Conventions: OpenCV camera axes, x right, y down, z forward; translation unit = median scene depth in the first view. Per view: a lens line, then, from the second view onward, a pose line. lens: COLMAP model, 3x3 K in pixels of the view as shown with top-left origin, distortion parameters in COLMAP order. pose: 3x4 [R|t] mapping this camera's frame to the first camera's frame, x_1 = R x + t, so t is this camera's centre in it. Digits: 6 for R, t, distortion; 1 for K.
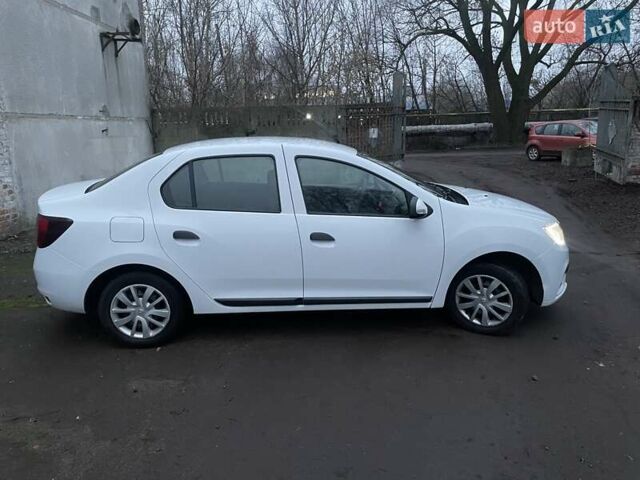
lens RADIAL K [[479.5, 0, 323.2], [0, 479.5, 240.0], [0, 0, 1]] dist [0.080485, -0.095399]
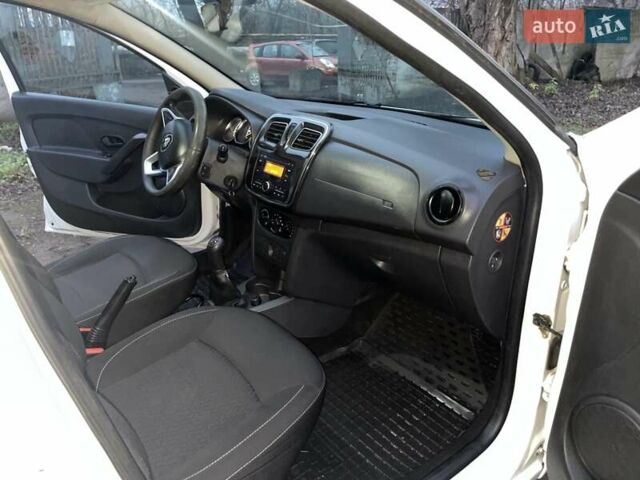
lens RADIAL K [[487.1, 0, 326.7], [0, 487.1, 238.5], [0, 0, 1]] dist [0.084272, -0.115889]
pose [[0.814105, -0.192085, 0.548029, -0.016605], [0.125366, 0.979591, 0.157114, -0.015792], [-0.567024, -0.059203, 0.821571, 0.172799]]
